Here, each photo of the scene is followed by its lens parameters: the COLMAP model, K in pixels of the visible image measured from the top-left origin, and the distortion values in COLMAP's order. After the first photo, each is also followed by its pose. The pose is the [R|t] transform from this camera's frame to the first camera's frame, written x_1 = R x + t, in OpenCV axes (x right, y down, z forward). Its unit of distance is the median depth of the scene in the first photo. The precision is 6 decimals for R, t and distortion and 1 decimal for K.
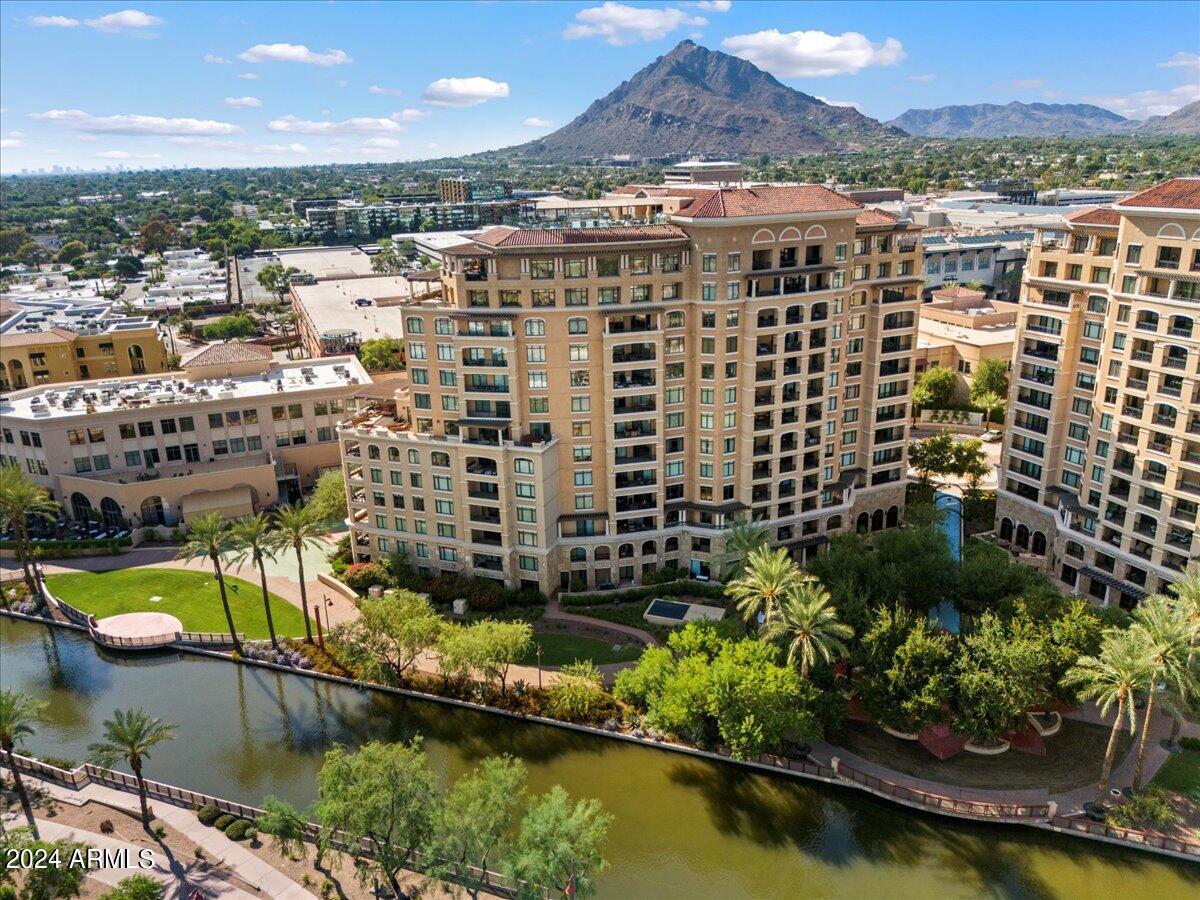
lens RADIAL K [[875.9, 0, 600.0], [0, 875.9, 450.0], [0, 0, 1]] dist [0.084330, -0.089651]
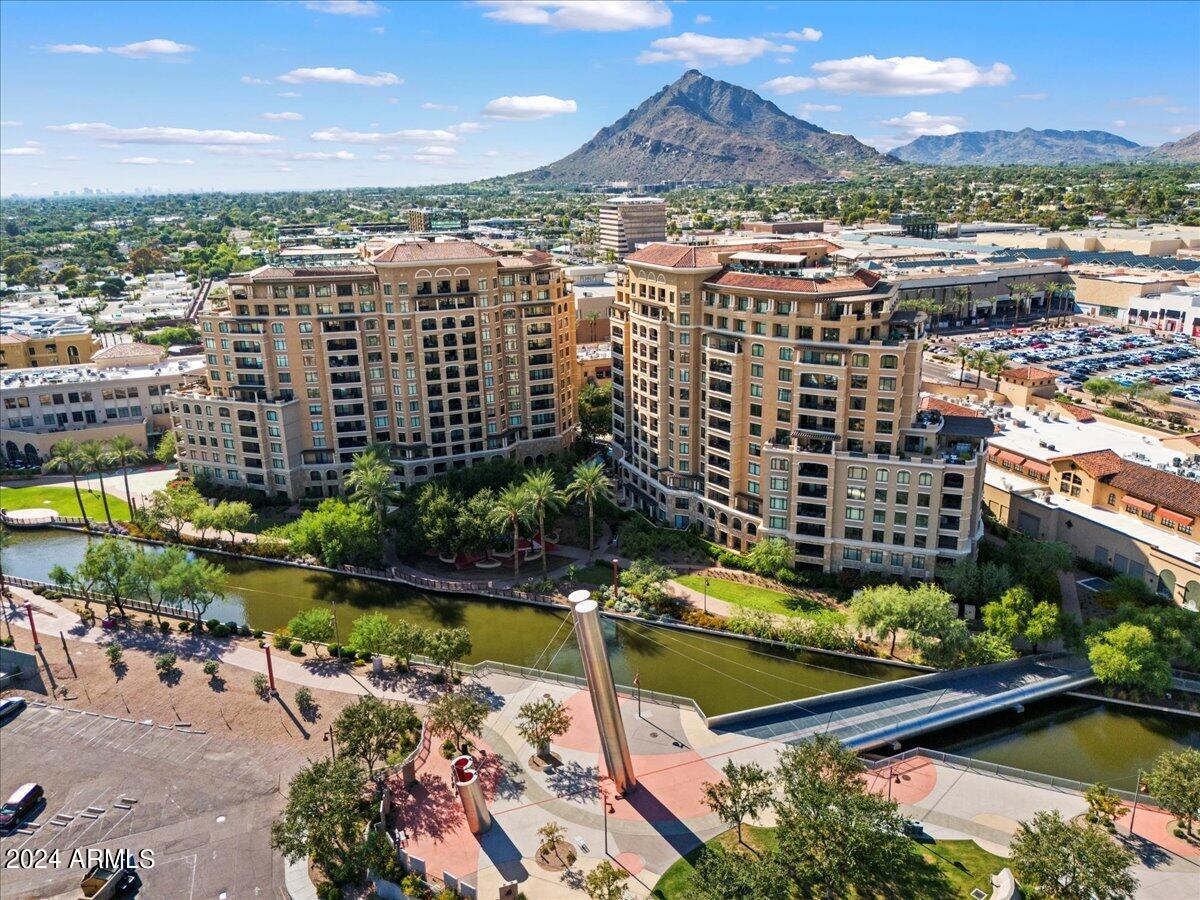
lens RADIAL K [[875.9, 0, 600.0], [0, 875.9, 450.0], [0, 0, 1]] dist [0.084330, -0.089651]
pose [[0.999729, 0.009204, -0.021388, 0.409475], [-0.009708, 0.999675, -0.023583, 0.085125], [0.021164, 0.023784, 0.999493, -0.442844]]
